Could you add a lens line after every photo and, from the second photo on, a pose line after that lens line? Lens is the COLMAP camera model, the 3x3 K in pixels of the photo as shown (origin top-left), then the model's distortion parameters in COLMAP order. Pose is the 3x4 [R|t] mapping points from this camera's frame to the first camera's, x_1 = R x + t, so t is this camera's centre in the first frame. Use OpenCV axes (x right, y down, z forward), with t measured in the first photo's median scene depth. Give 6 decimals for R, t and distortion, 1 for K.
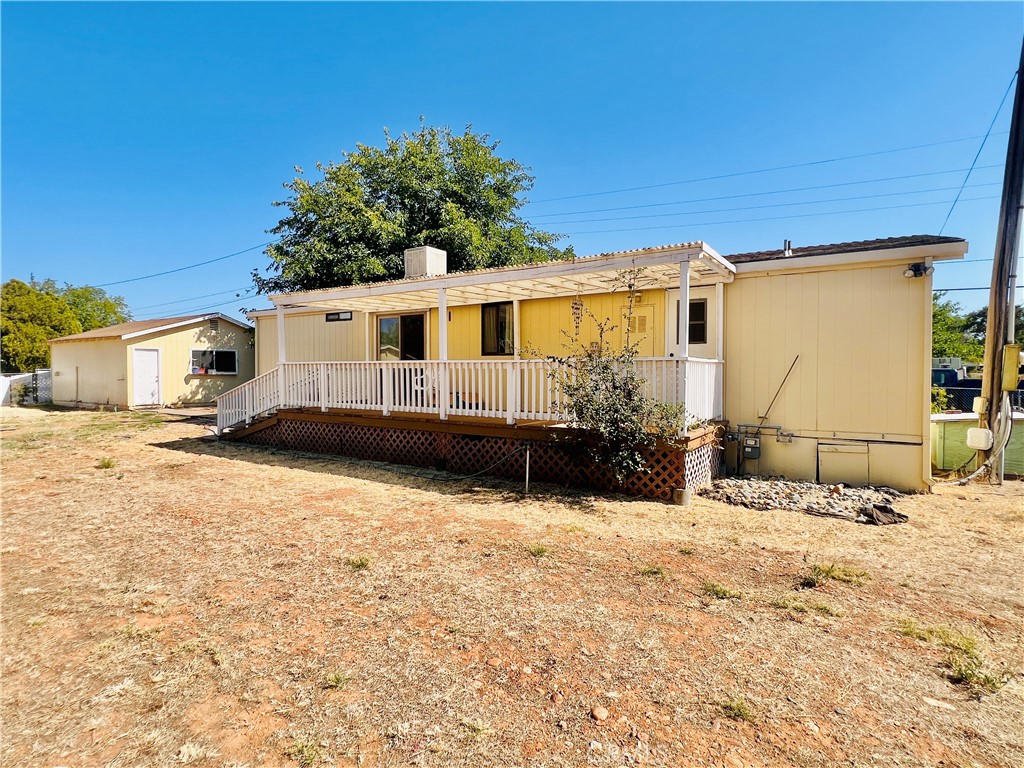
lens RADIAL K [[524.3, 0, 512.0], [0, 524.3, 384.0], [0, 0, 1]] dist [-0.000188, 0.000623]
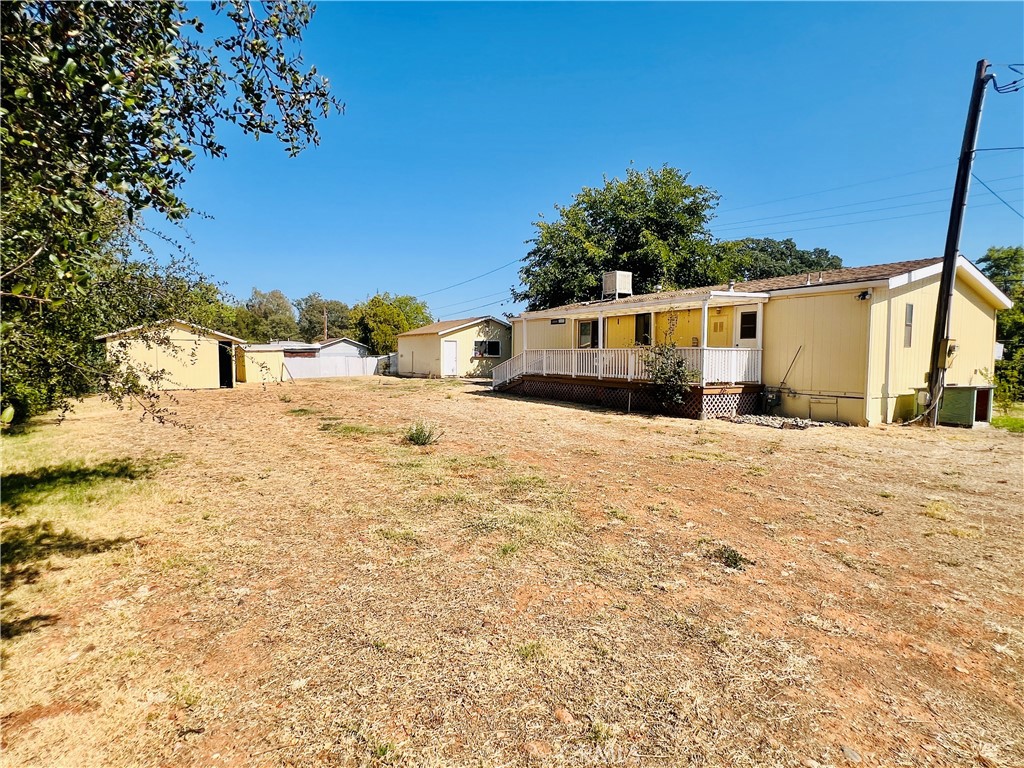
lens RADIAL K [[524.3, 0, 512.0], [0, 524.3, 384.0], [0, 0, 1]] dist [-0.000188, 0.000623]
pose [[0.899291, 0.031079, -0.436246, 0.173670], [-0.020143, 0.999357, 0.029671, 0.014418], [0.436888, -0.017895, 0.899338, -0.360062]]
